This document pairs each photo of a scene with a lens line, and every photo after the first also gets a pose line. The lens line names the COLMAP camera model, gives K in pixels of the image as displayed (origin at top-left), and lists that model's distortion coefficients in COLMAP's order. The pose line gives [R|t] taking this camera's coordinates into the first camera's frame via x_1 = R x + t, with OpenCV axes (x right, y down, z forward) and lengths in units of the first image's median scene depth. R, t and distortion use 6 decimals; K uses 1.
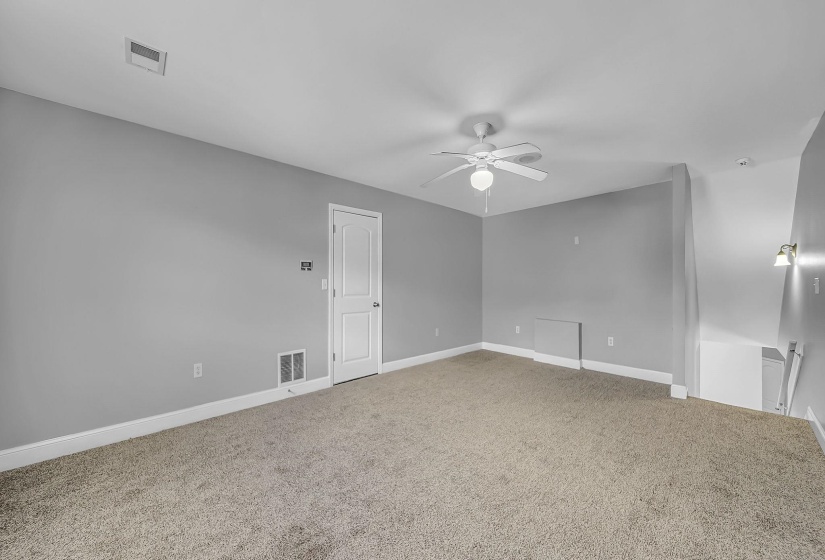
lens RADIAL K [[292.7, 0, 414.7], [0, 292.7, 281.8], [0, 0, 1]] dist [0.001437, -0.000067]
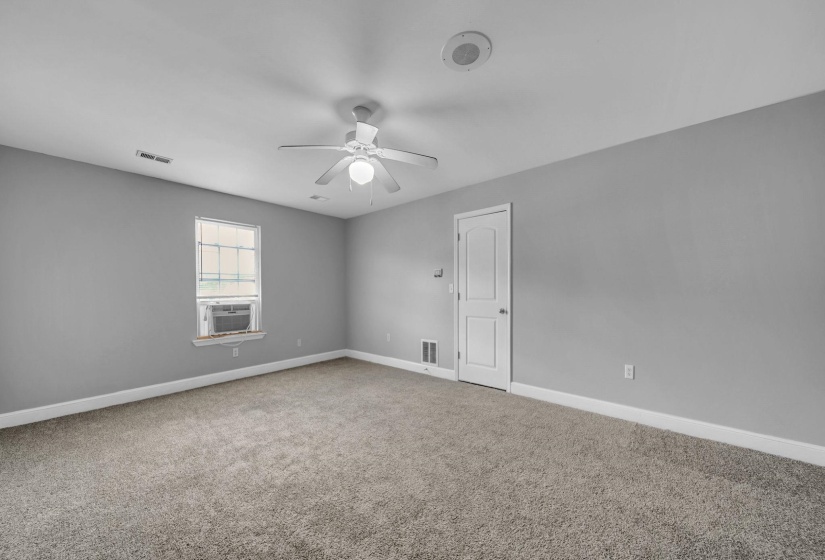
lens RADIAL K [[292.7, 0, 419.0], [0, 292.7, 290.6], [0, 0, 1]] dist [0.001437, -0.000067]
pose [[0.126985, 0.006579, -0.991883, 0.799142], [0.020937, 0.999737, 0.009312, 0.003657], [0.991684, -0.021949, 0.126814, 0.733509]]
